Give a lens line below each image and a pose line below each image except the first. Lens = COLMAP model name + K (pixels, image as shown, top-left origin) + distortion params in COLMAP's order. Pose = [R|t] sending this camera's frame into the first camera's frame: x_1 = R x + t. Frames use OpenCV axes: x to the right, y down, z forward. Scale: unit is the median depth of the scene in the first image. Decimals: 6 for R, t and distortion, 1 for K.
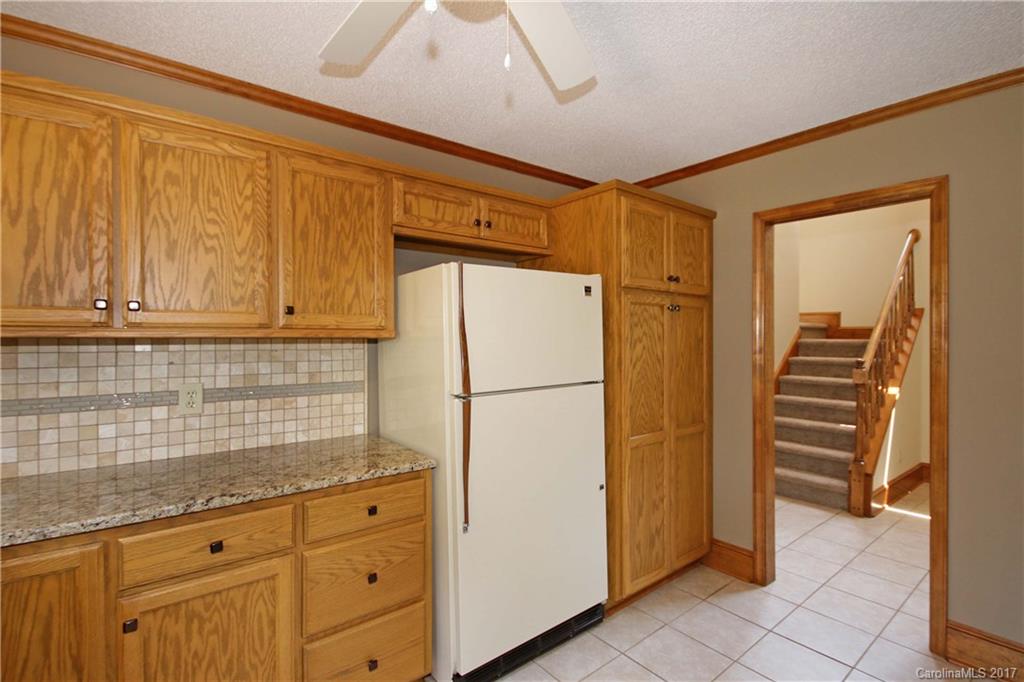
lens RADIAL K [[484.8, 0, 516.7], [0, 484.8, 340.7], [0, 0, 1]] dist [-0.001408, -0.000824]
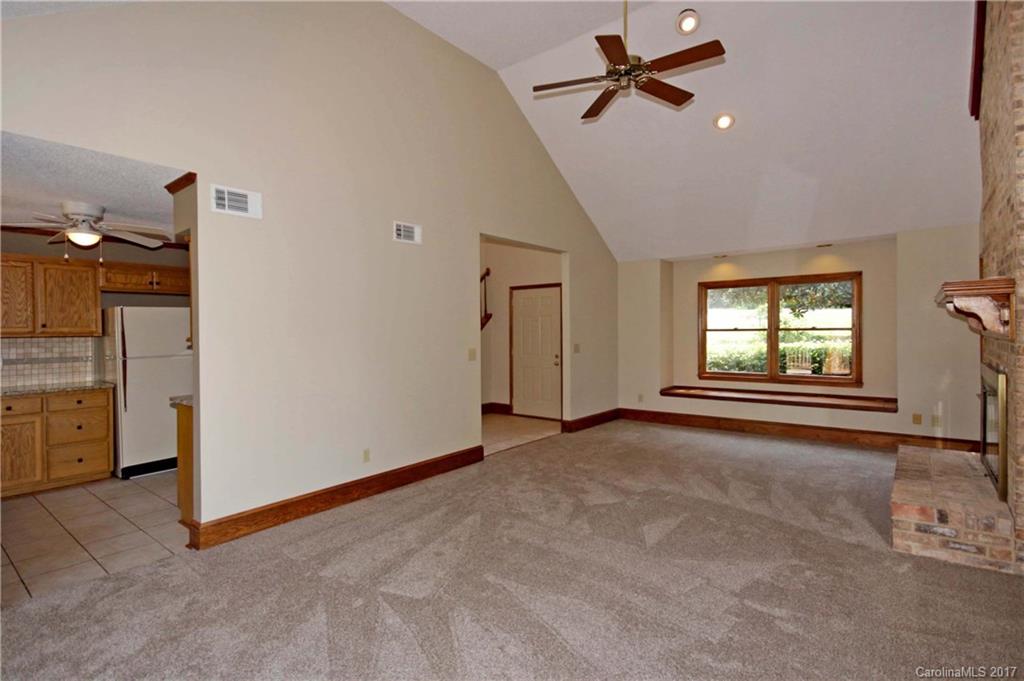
lens RADIAL K [[528.5, 0, 514.5], [0, 528.5, 335.8], [0, 0, 1]] dist [0.014126, -0.001113]
pose [[0.981965, -0.011490, 0.188715, 1.381819], [0.011253, 0.999934, 0.002331, 0.009055], [-0.188729, -0.000165, 0.982029, -2.140472]]
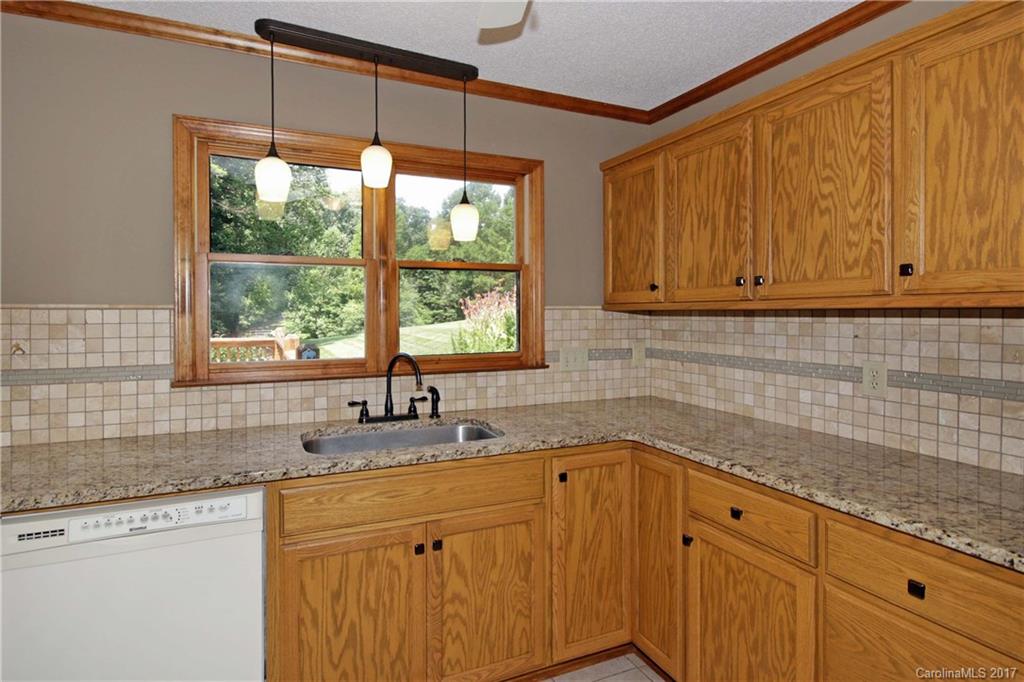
lens RADIAL K [[528.5, 0, 489.0], [0, 528.5, 320.2], [0, 0, 1]] dist [0.014126, -0.001113]
pose [[-0.258357, 0.013116, -0.965960, 0.455623], [-0.003915, 0.999885, 0.014623, 0.002917], [0.966042, 0.007560, -0.258276, 0.603158]]
